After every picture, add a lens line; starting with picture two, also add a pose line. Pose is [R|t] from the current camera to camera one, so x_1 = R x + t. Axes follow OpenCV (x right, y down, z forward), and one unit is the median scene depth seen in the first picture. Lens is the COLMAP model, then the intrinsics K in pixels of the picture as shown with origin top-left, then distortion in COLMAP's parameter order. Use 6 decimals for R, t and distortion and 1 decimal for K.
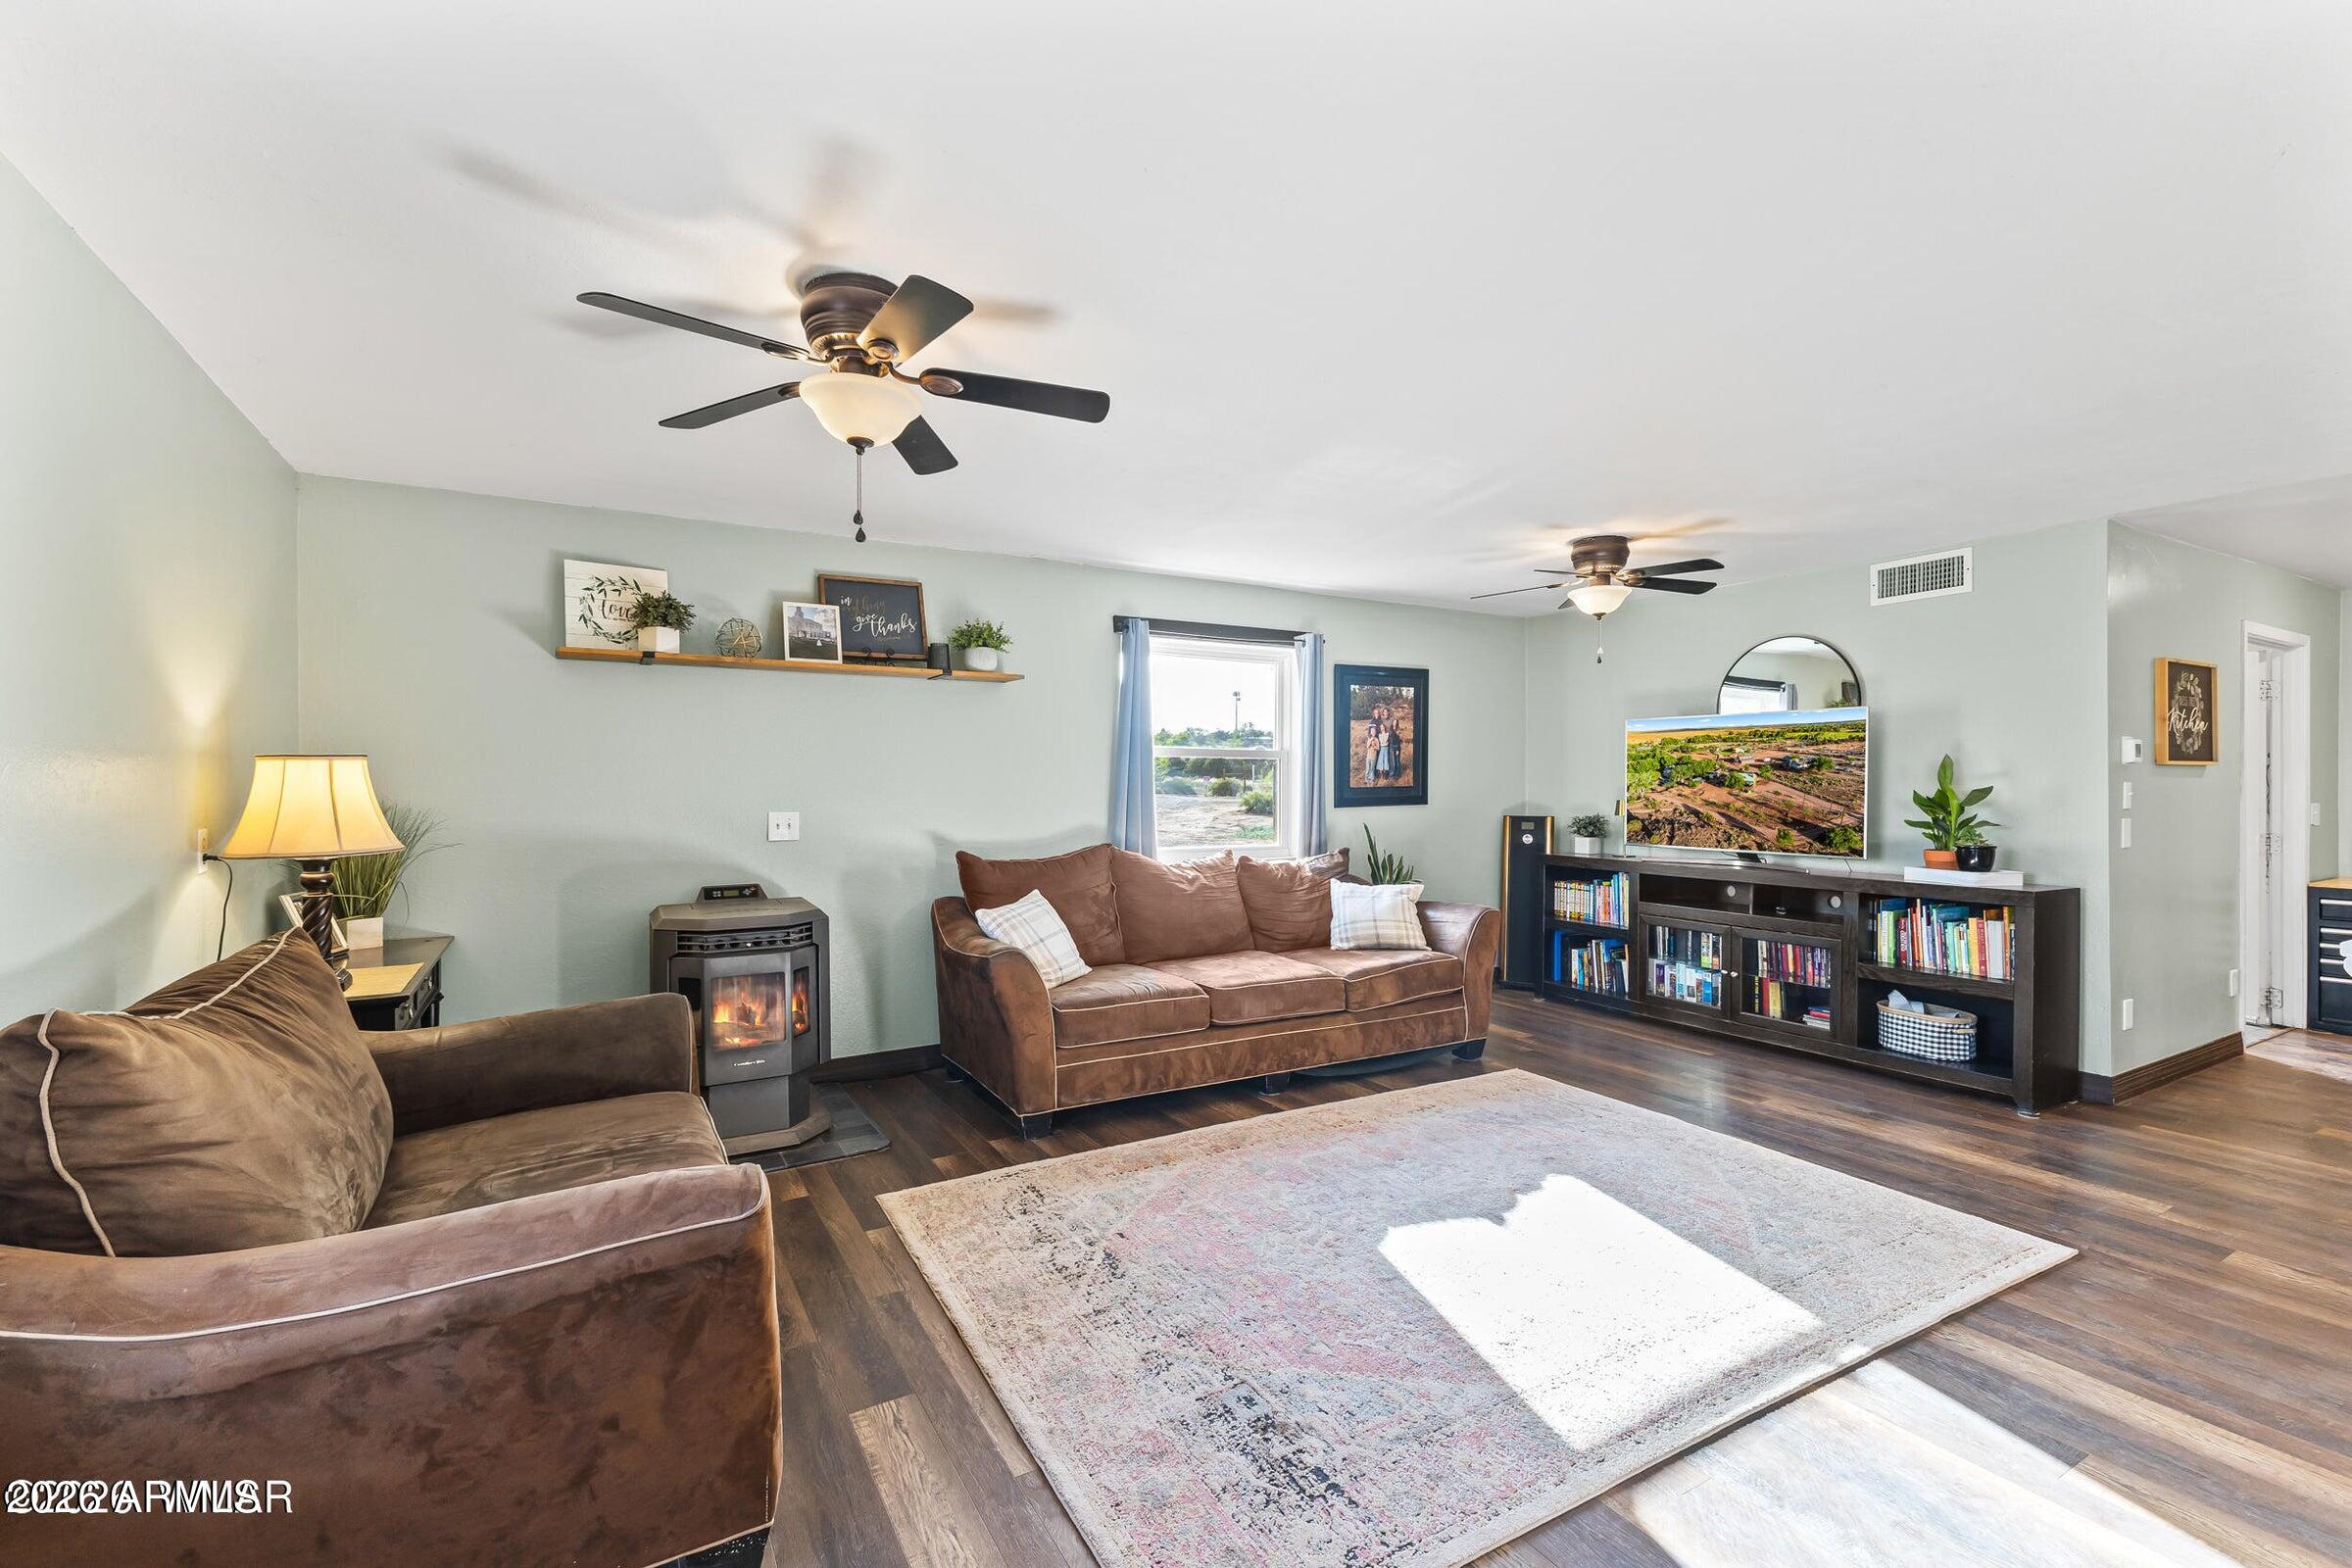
lens RADIAL K [[1009.7, 0, 1178.5], [0, 1009.7, 790.0], [0, 0, 1]] dist [0.012647, -0.004455]
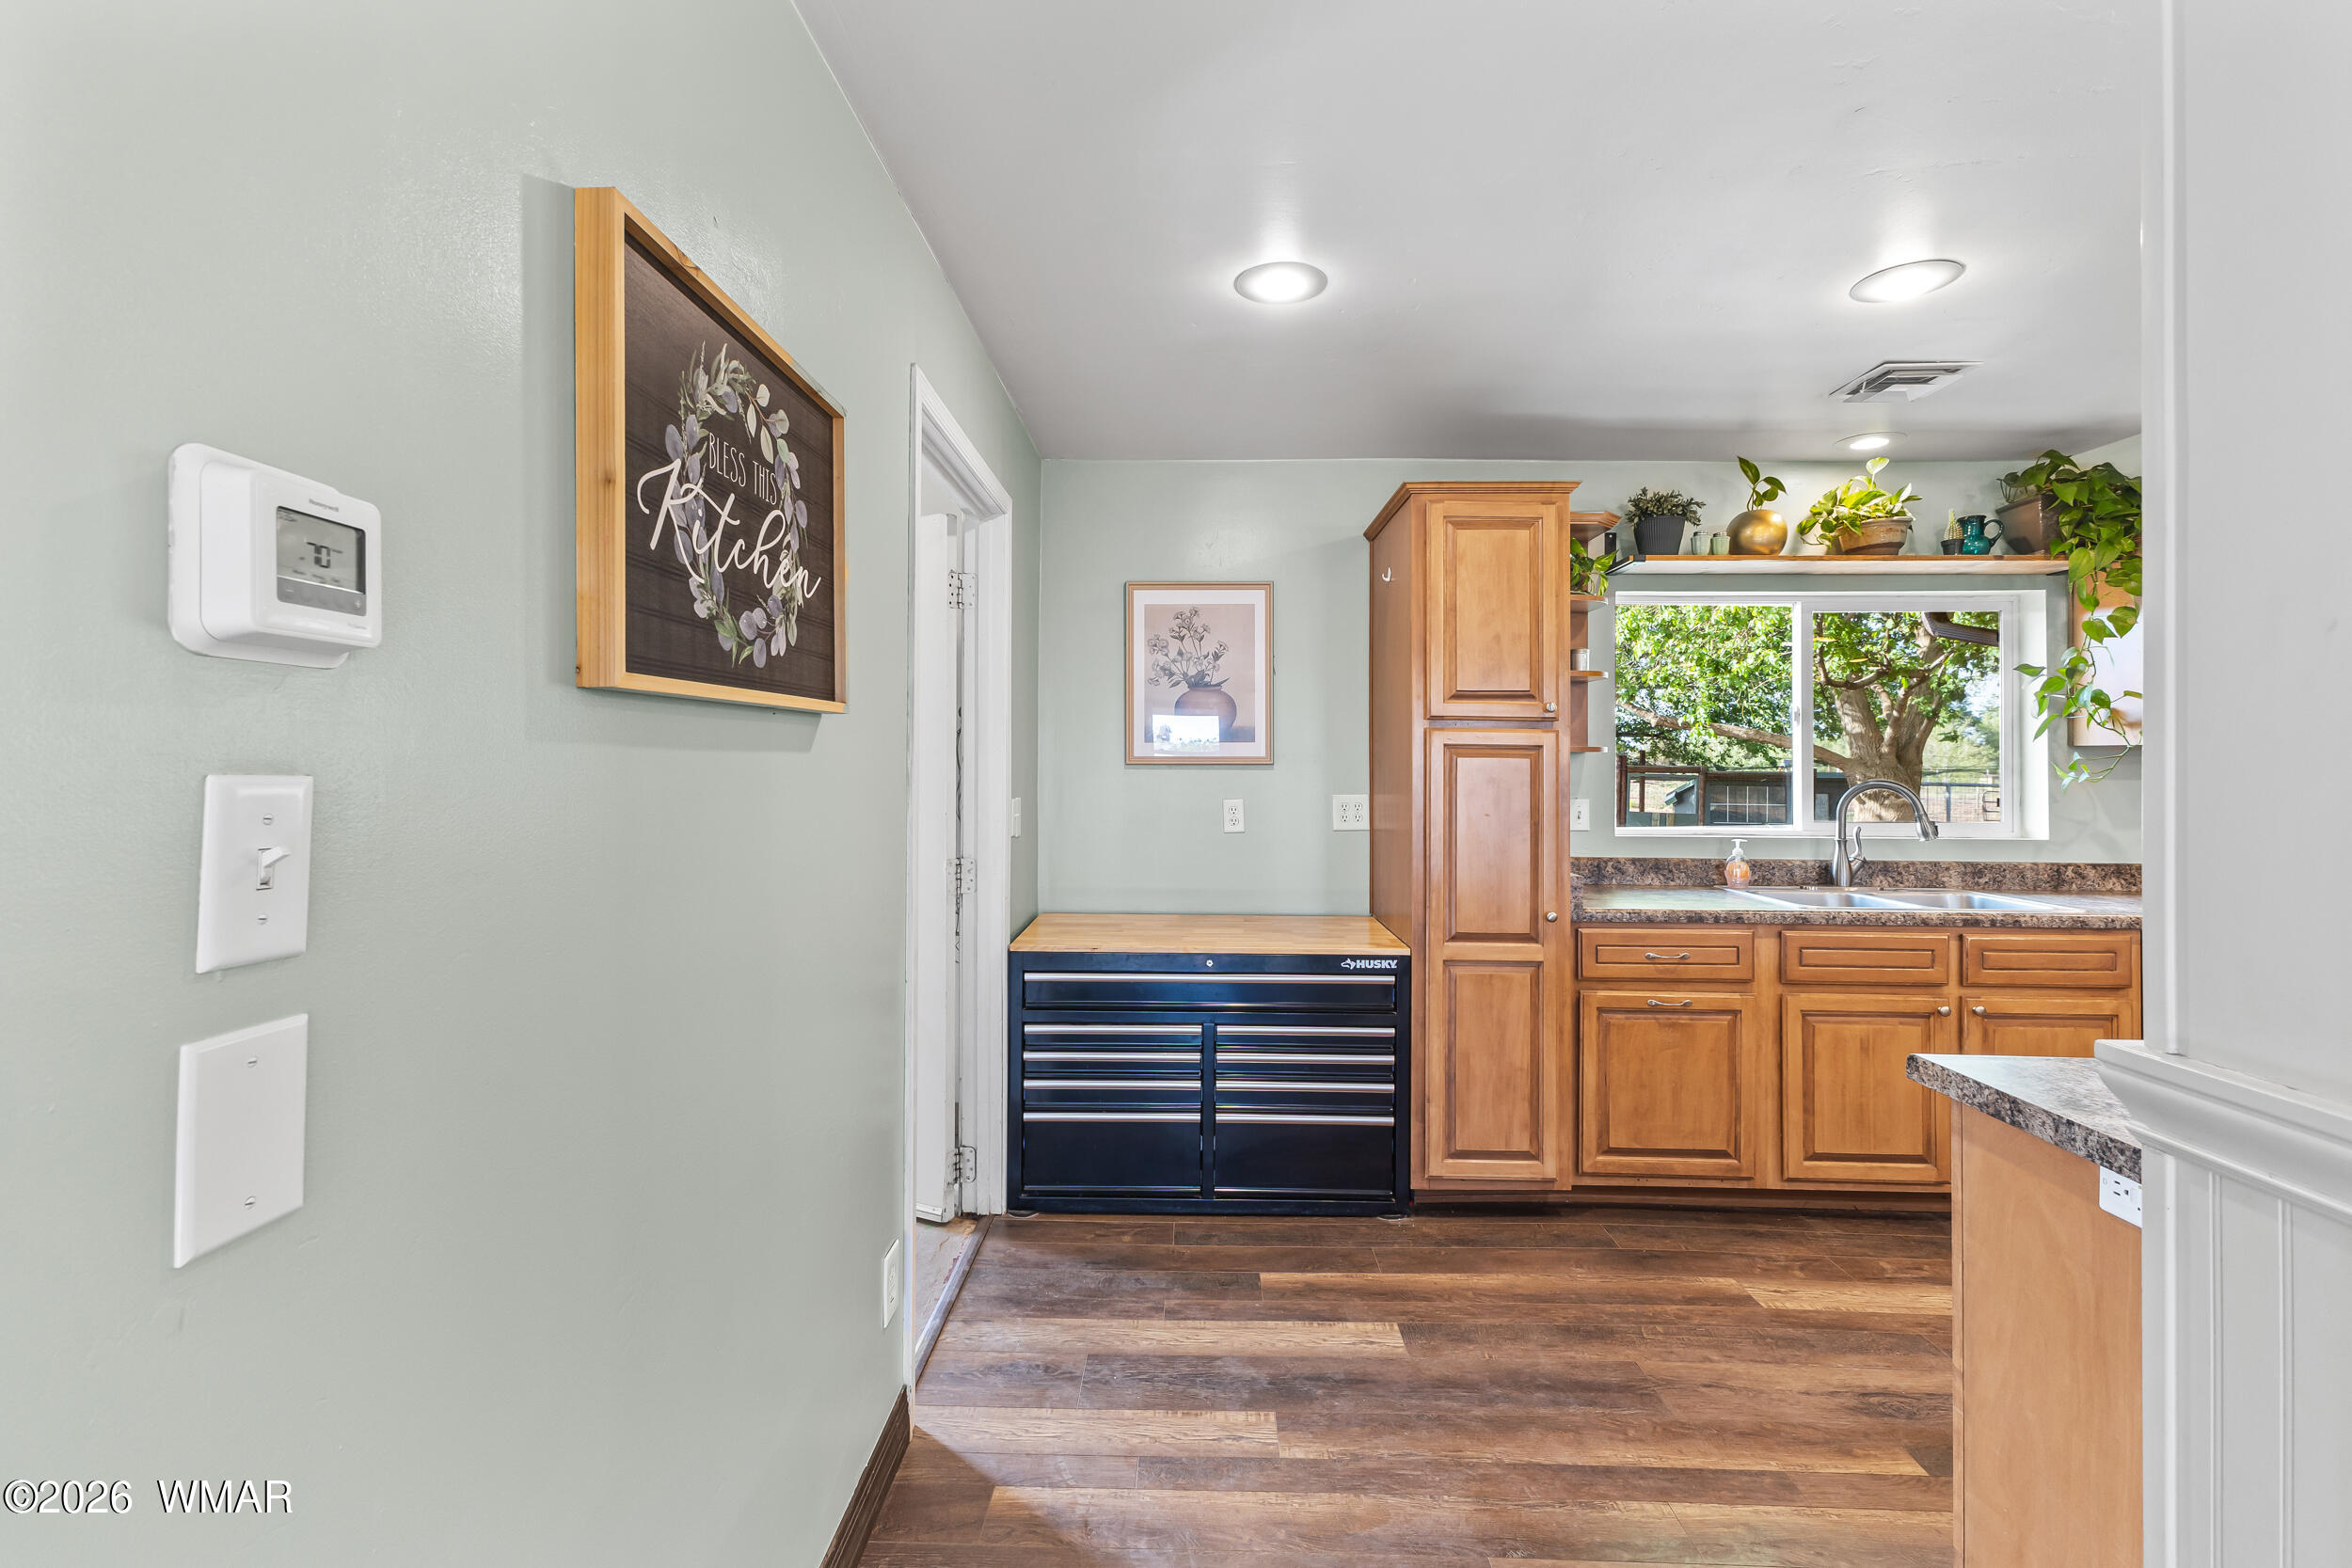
lens RADIAL K [[1009.6, 0, 1171.1], [0, 1009.6, 753.2], [0, 0, 1]] dist [0.012647, -0.004455]
pose [[0.523793, 0.006788, 0.851818, 0.812954], [-0.000470, 0.999970, -0.007680, -0.009397], [-0.851845, 0.003622, 0.523781, 0.753788]]
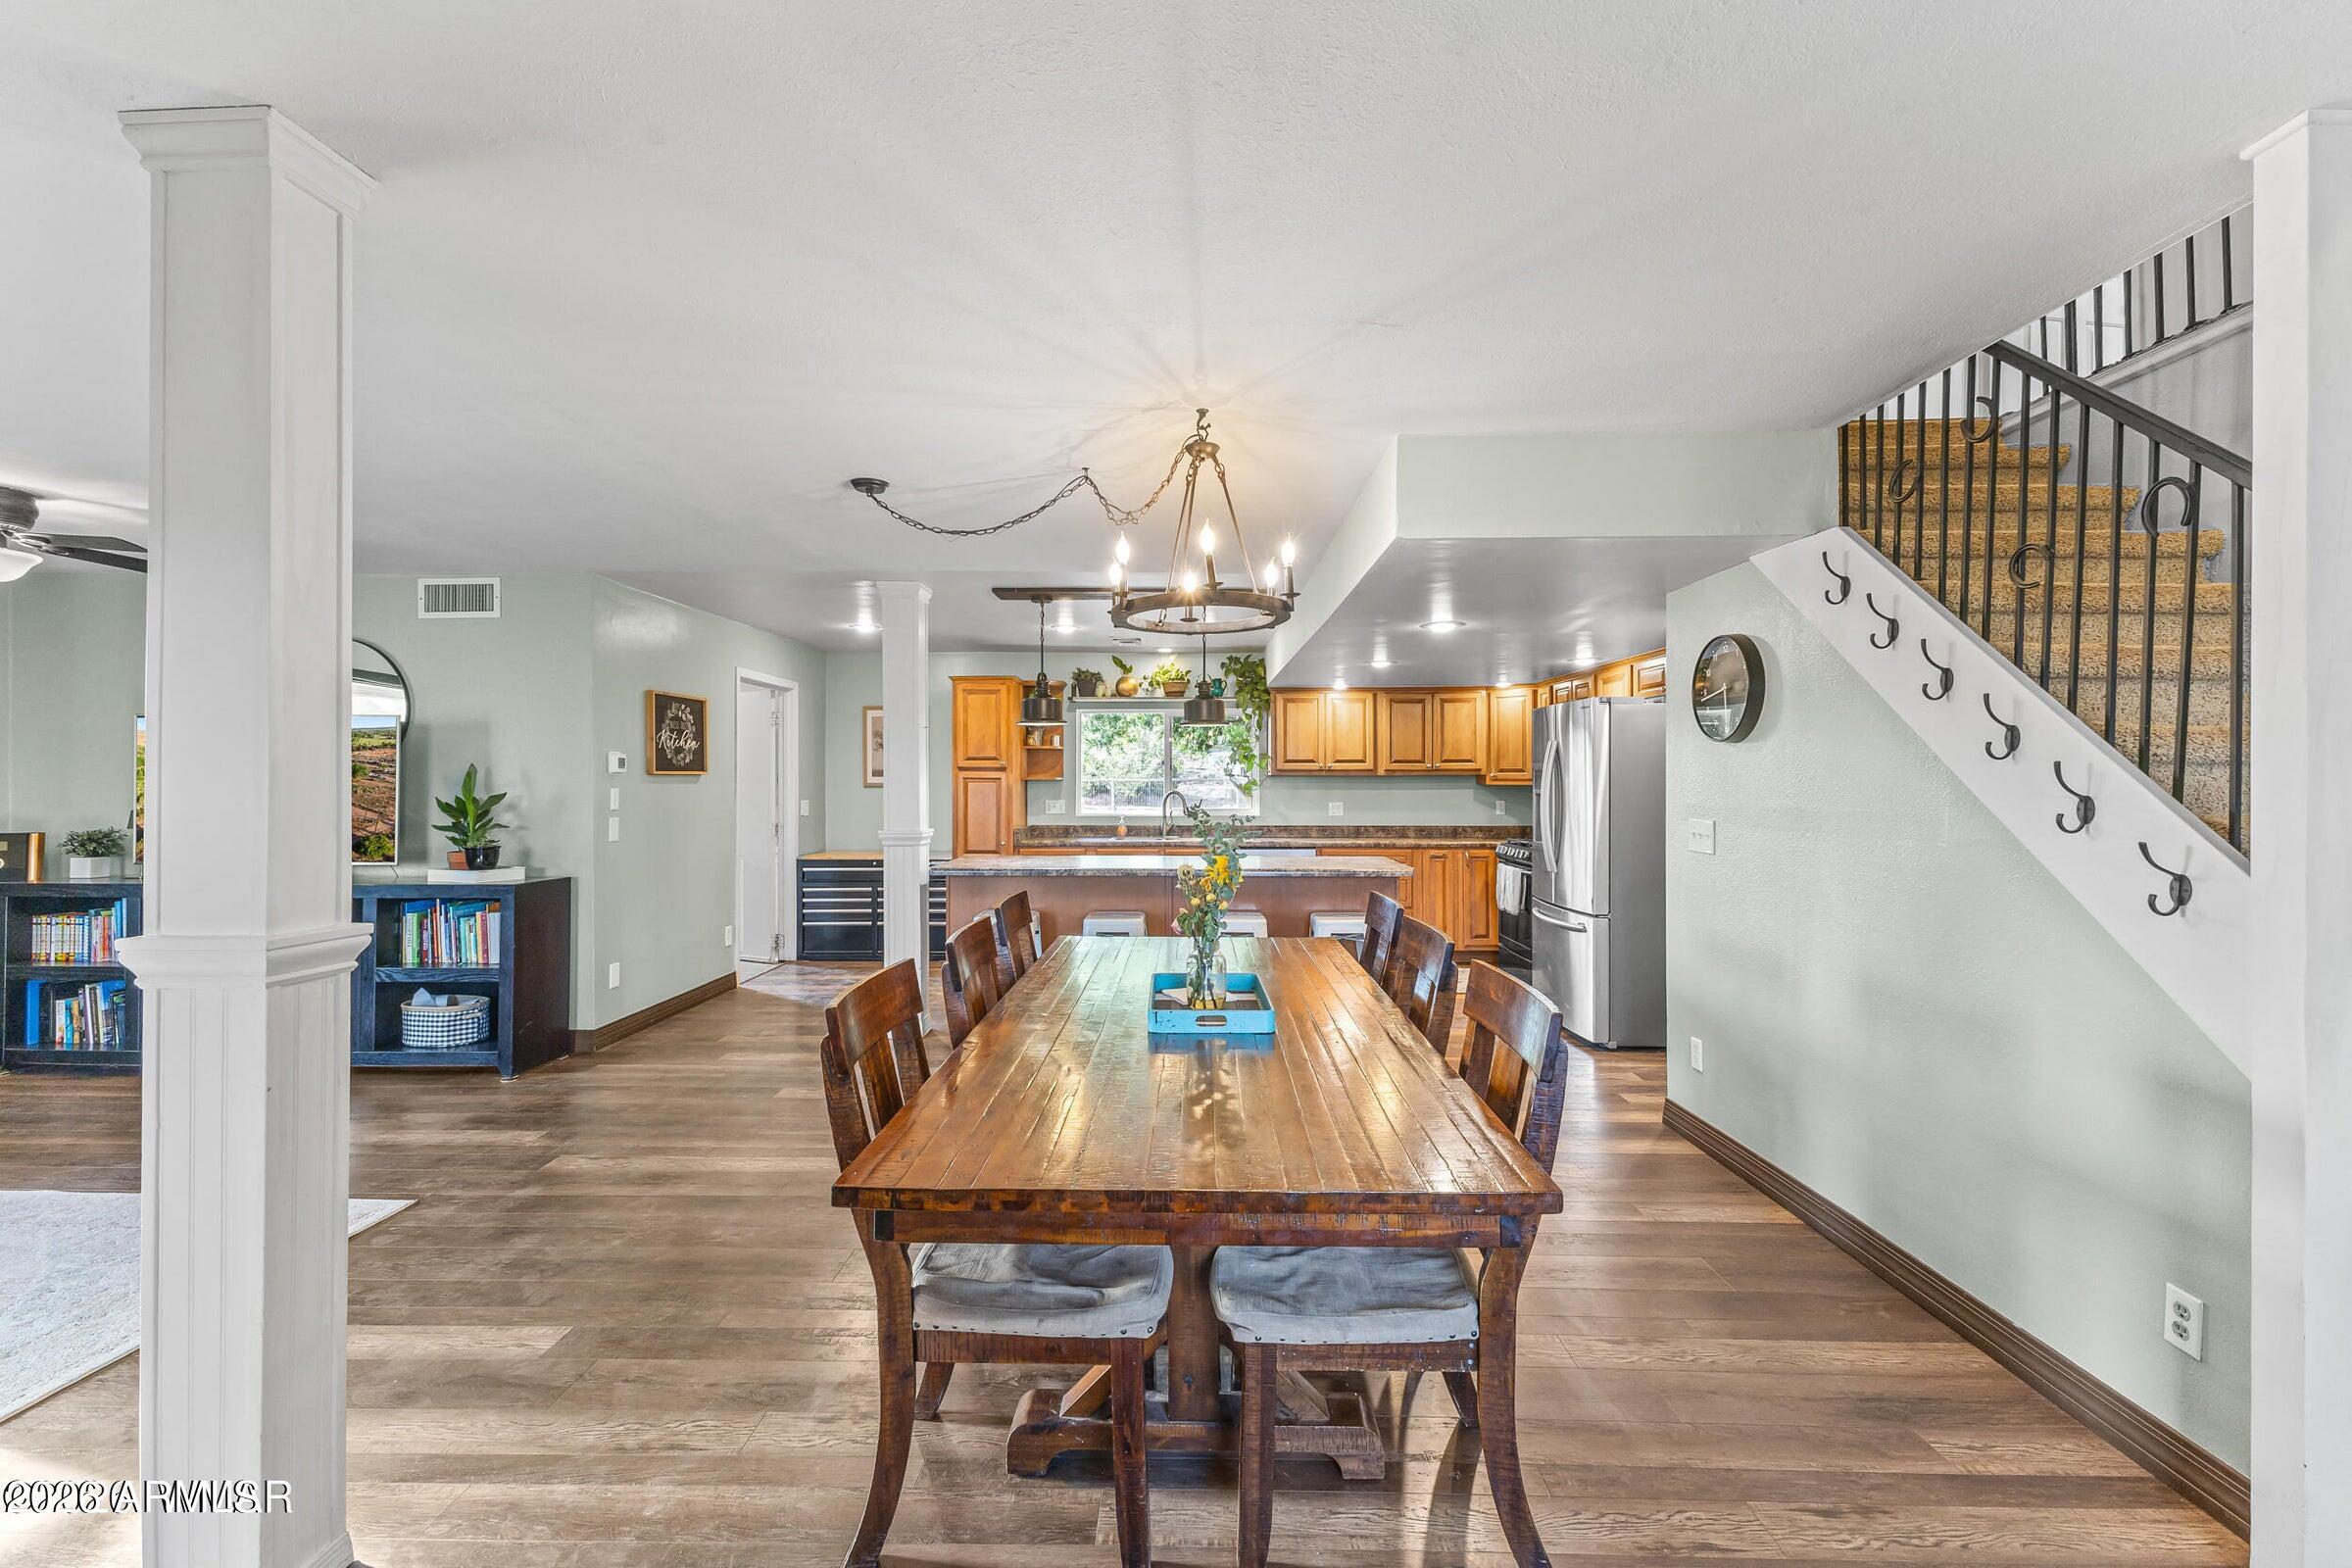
lens RADIAL K [[1009.7, 0, 1183.0], [0, 1009.7, 771.1], [0, 0, 1]] dist [0.012647, -0.004455]
pose [[0.513032, 0.006763, 0.858343, 0.209760], [0.005145, 0.999927, -0.010954, -0.010799], [-0.858354, 0.010036, 0.512960, -0.213256]]
